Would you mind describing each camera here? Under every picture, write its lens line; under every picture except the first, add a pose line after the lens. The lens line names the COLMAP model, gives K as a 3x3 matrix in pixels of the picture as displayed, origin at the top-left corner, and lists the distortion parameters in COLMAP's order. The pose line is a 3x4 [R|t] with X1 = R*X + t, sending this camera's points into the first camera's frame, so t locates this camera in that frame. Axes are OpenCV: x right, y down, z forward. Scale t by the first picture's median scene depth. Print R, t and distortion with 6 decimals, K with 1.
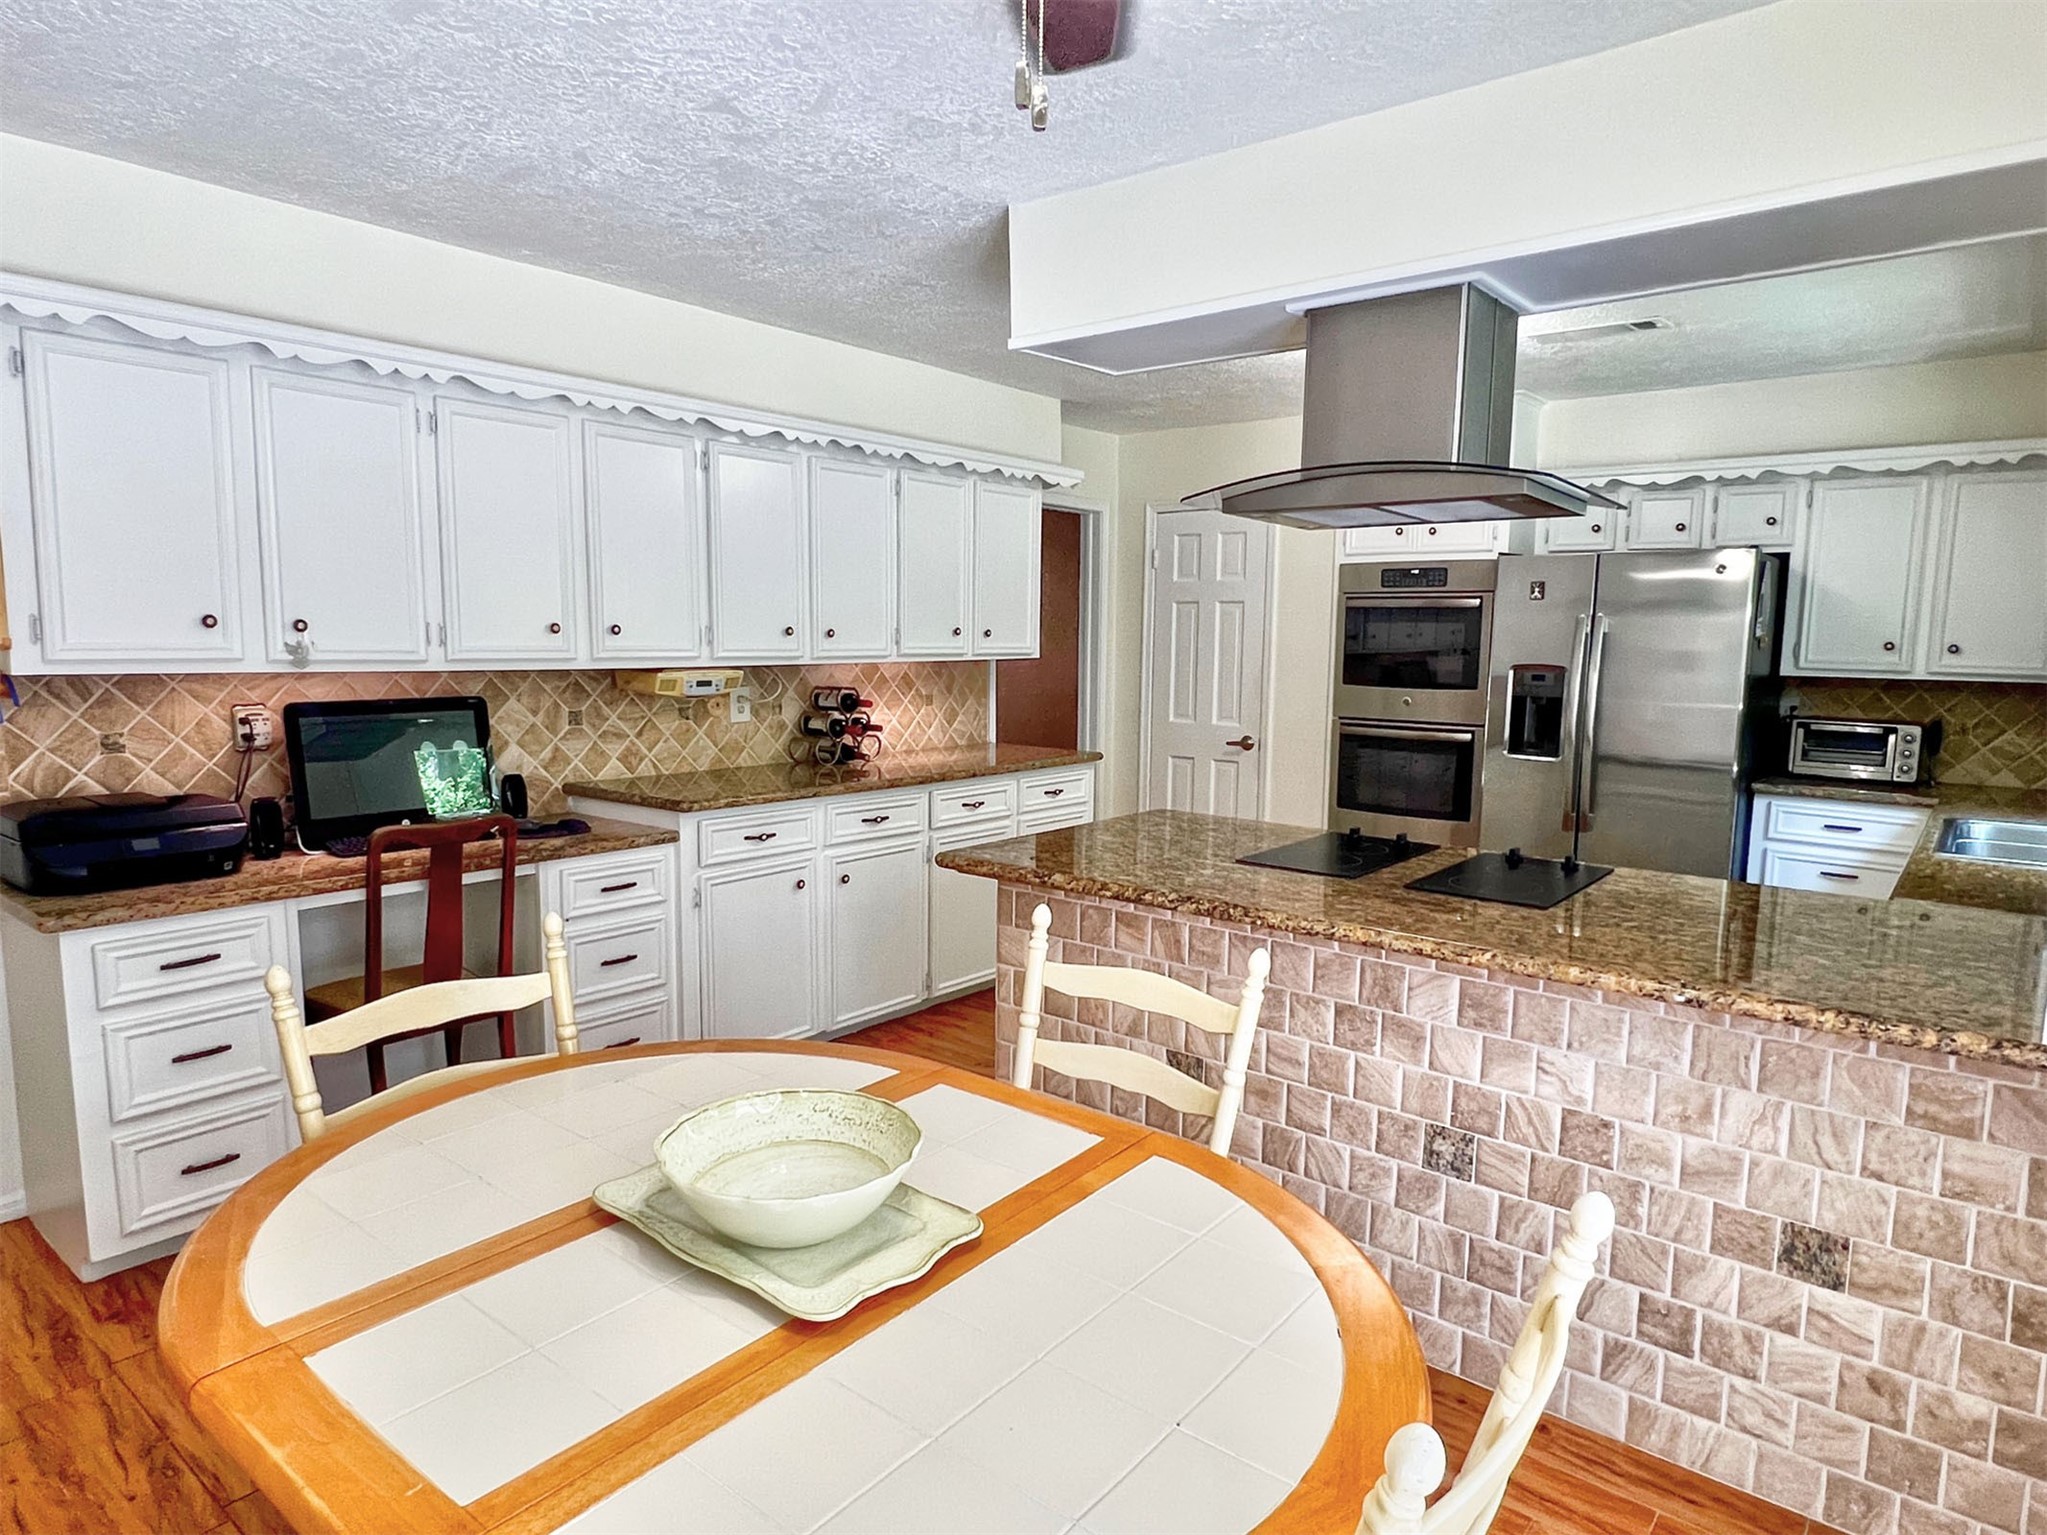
lens RADIAL K [[1186.2, 0, 1024.8], [0, 1186.2, 791.1], [0, 0, 1]] dist [-0.001819, -0.000392]
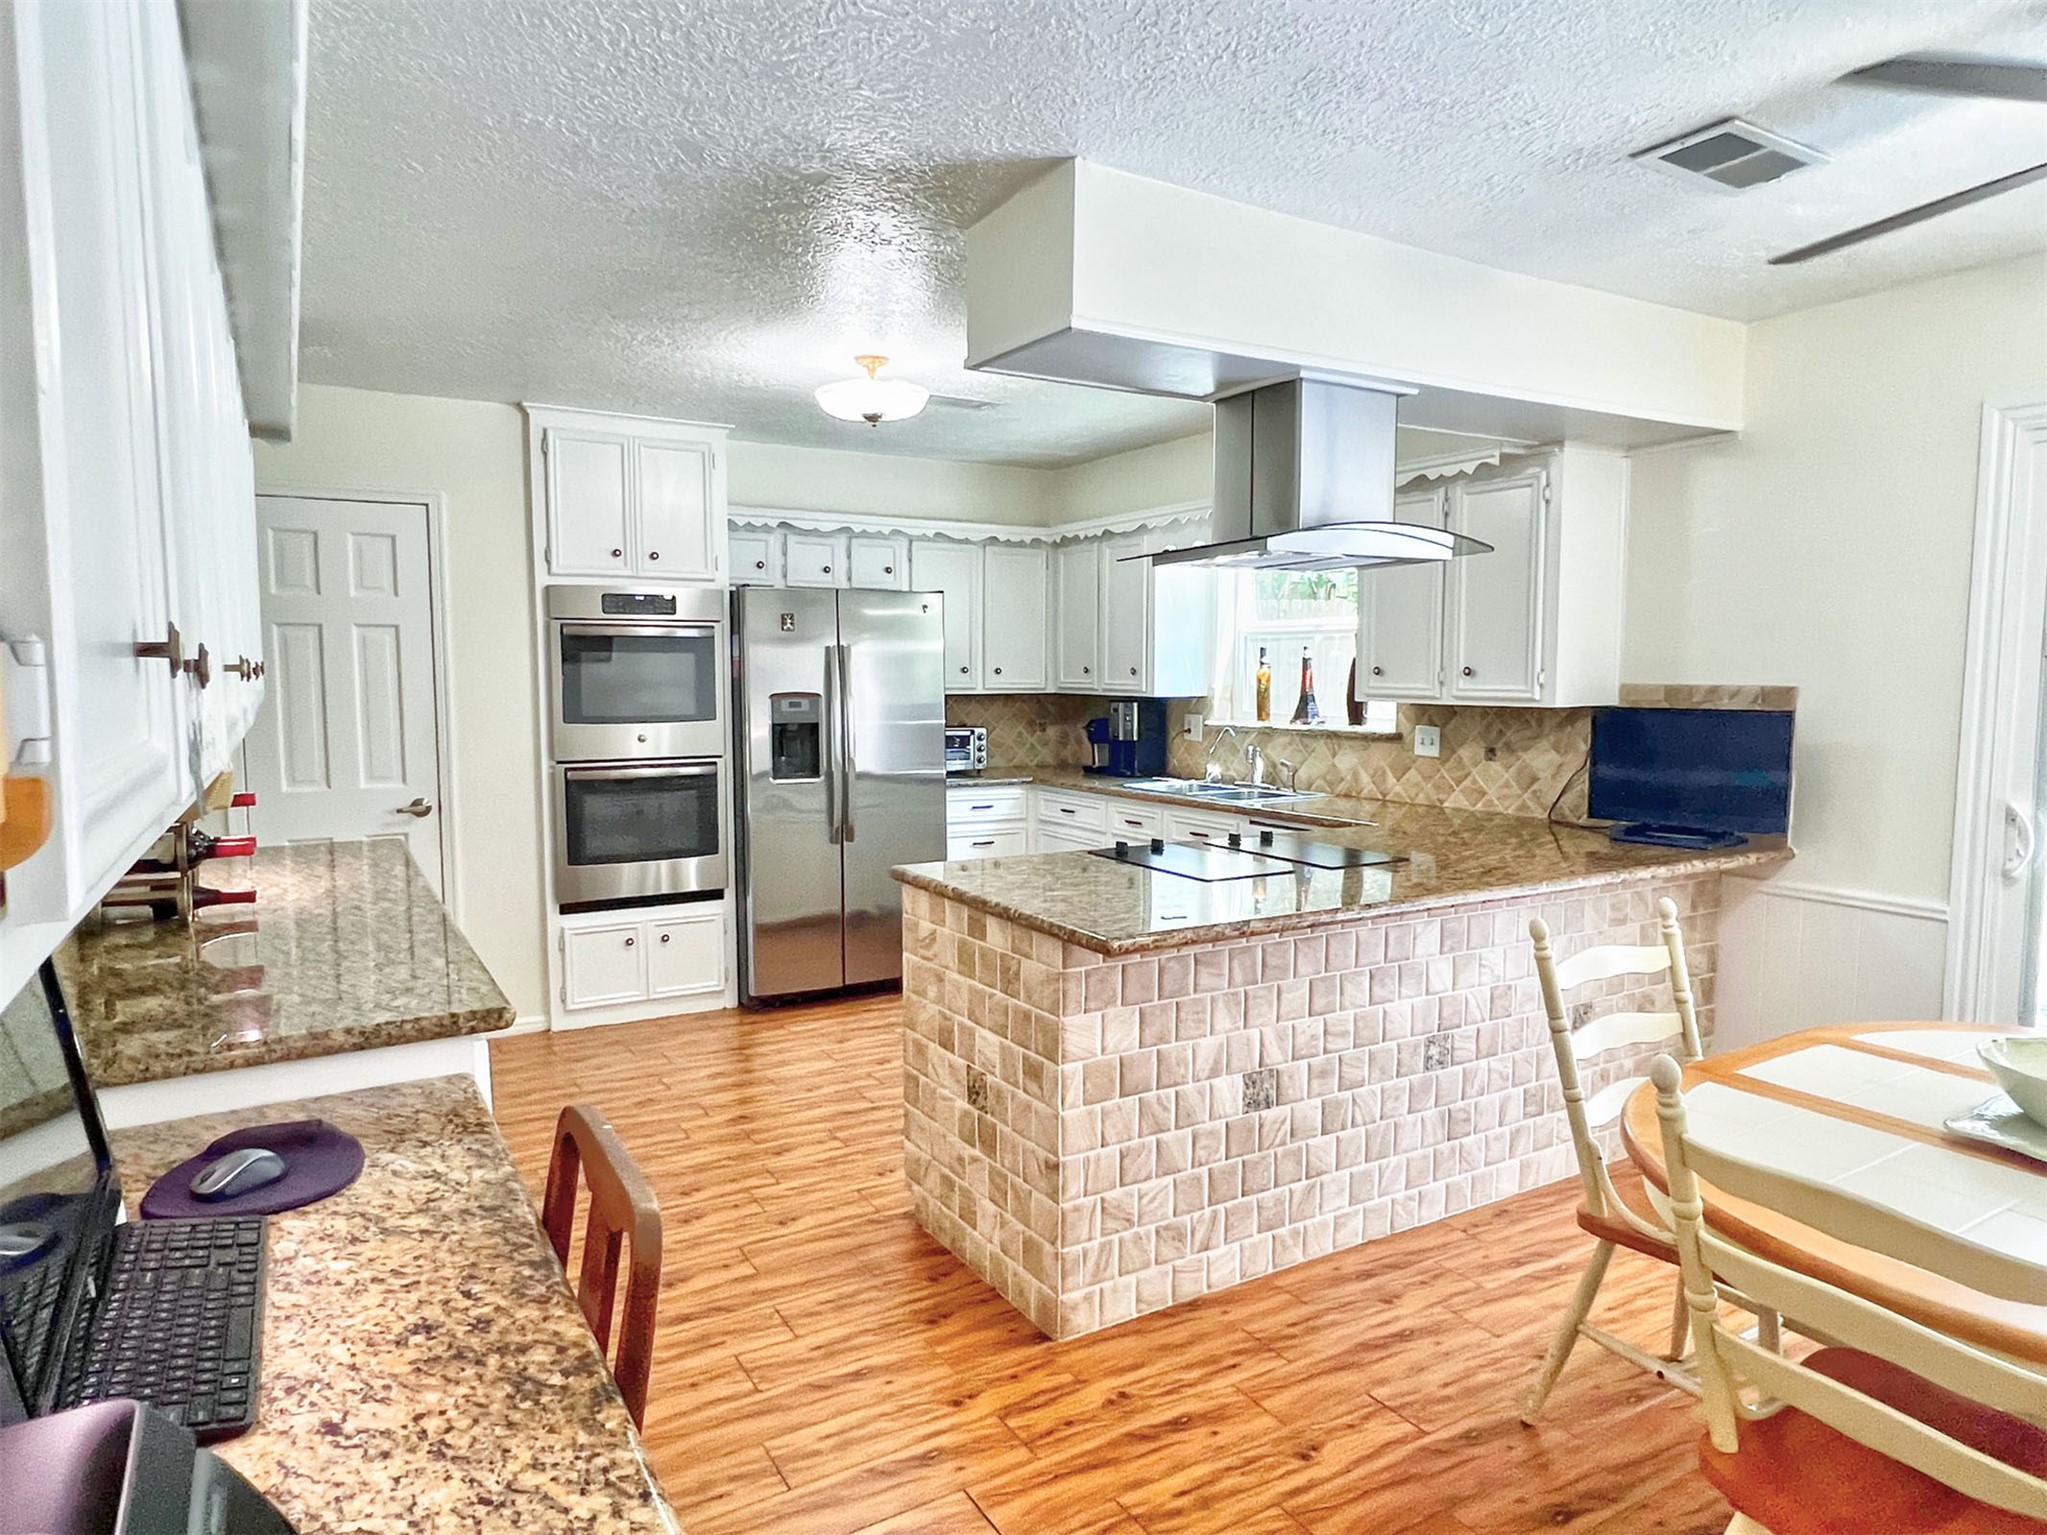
lens RADIAL K [[1216.6, 0, 957.7], [0, 1216.6, 788.5], [0, 0, 1]] dist [0.000313, 0.000453]
pose [[0.367482, -0.104196, 0.924175, -1.052247], [0.131551, 0.989537, 0.059256, -0.135715], [-0.920680, 0.099801, 0.377344, 0.945623]]
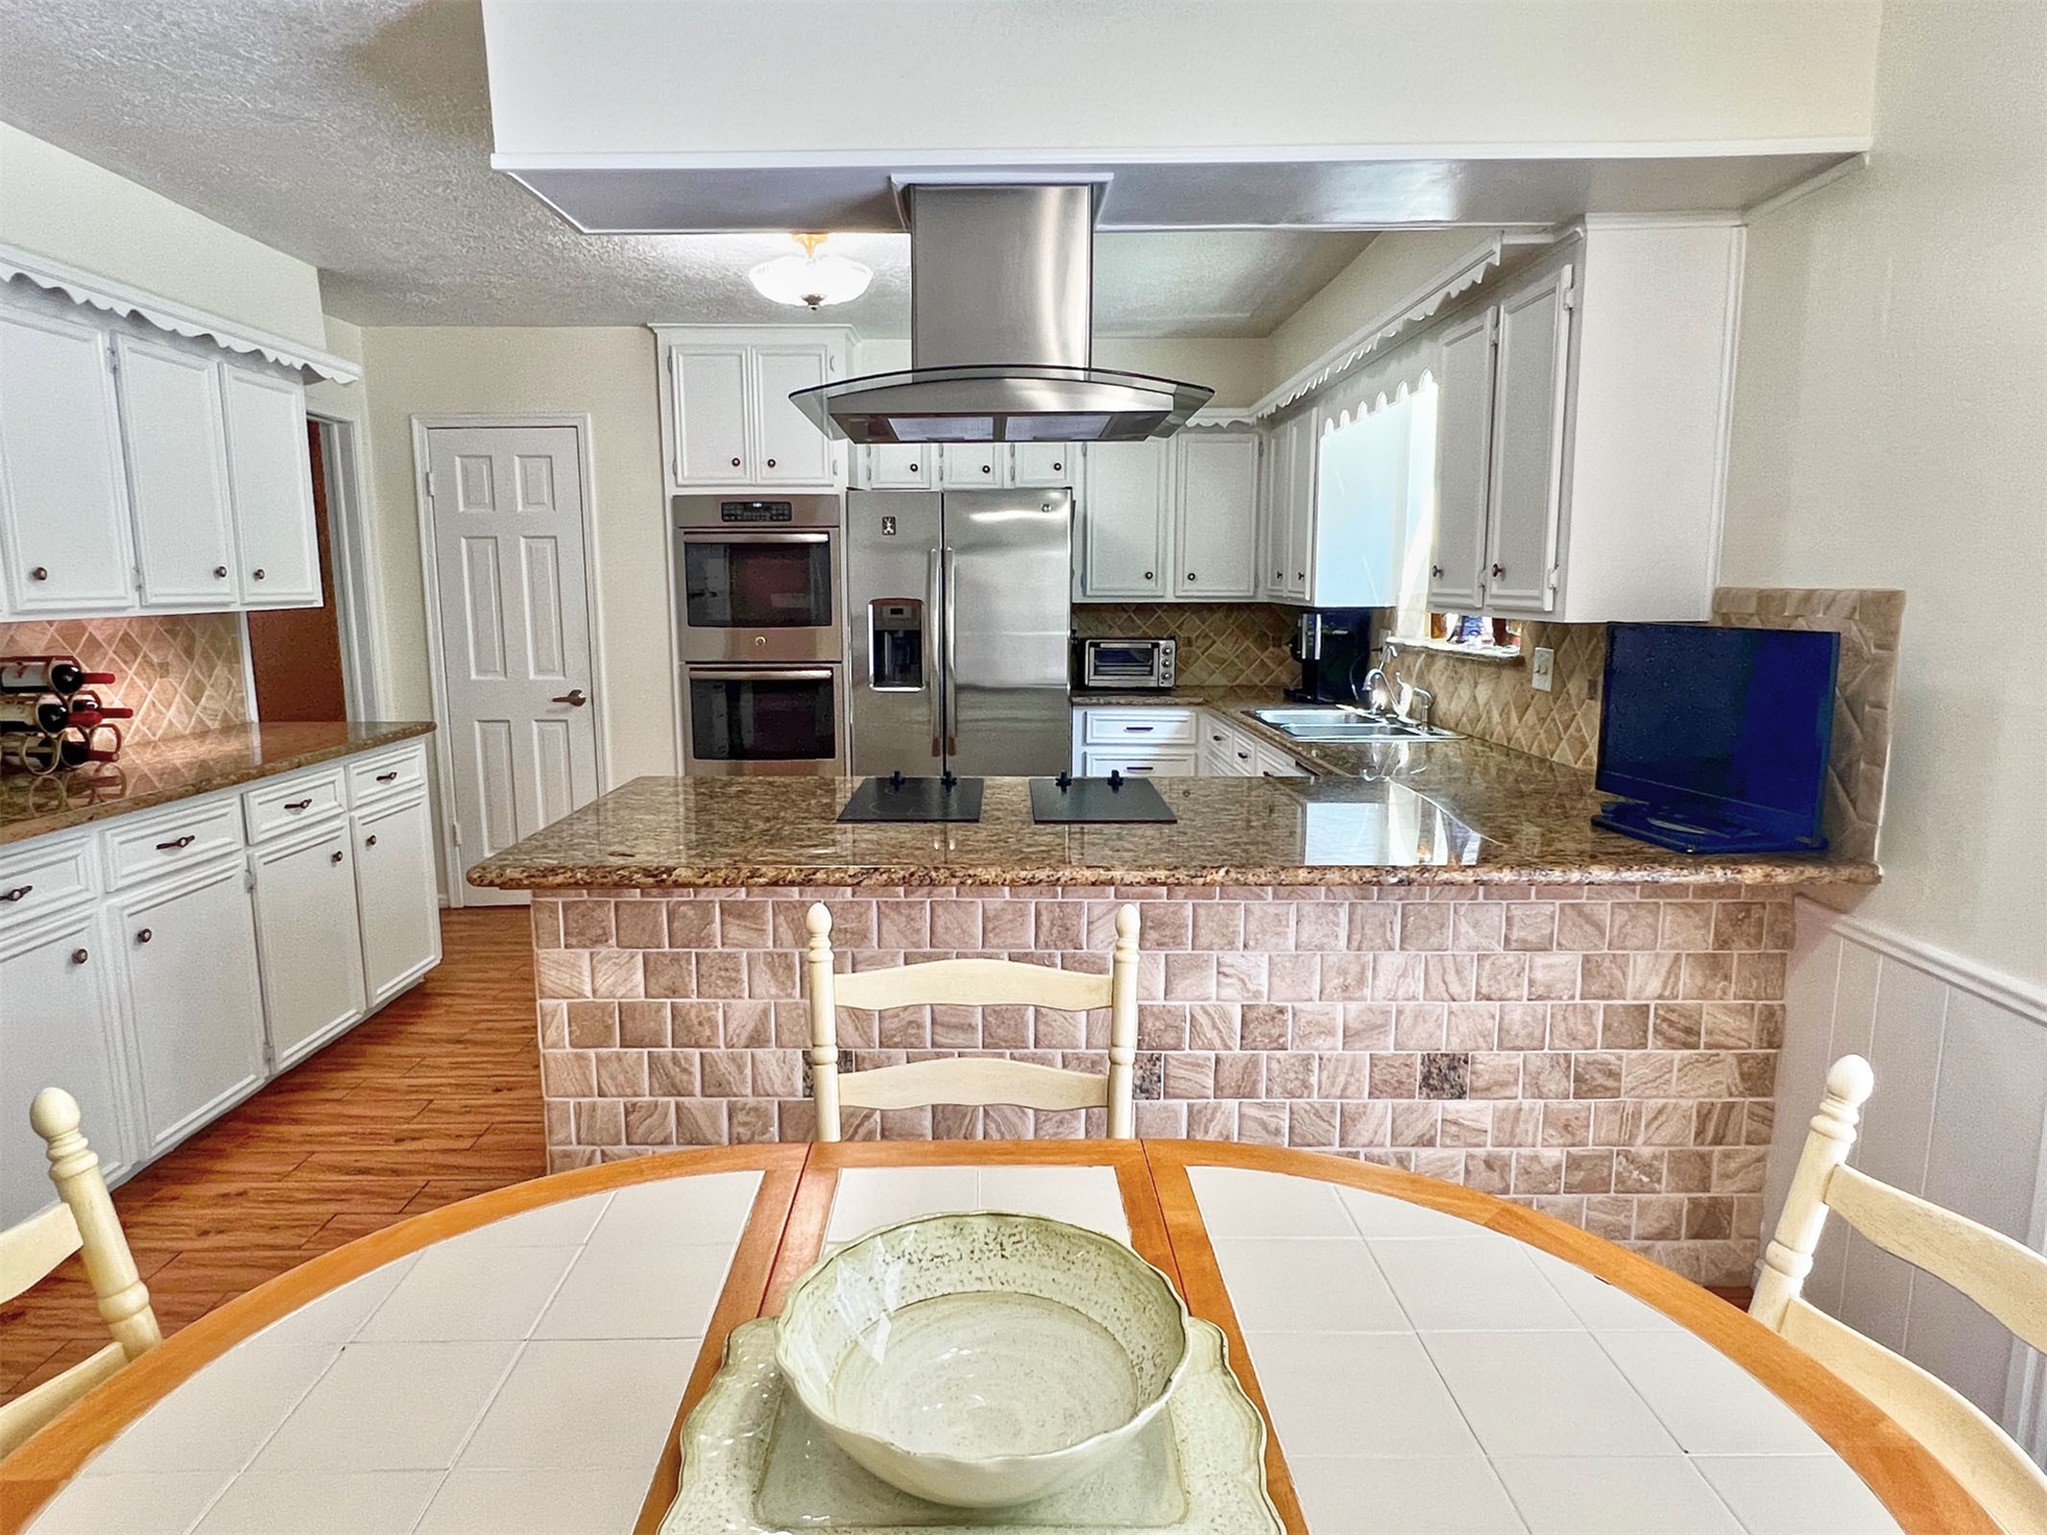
lens RADIAL K [[1188.9, 0, 983.4], [0, 1188.9, 785.3], [0, 0, 1]] dist [0.002595, -0.003333]
pose [[0.778298, -0.120486, 0.616226, -0.330018], [0.097684, 0.992702, 0.070719, -0.022507], [-0.620249, 0.005155, 0.784388, 0.291358]]
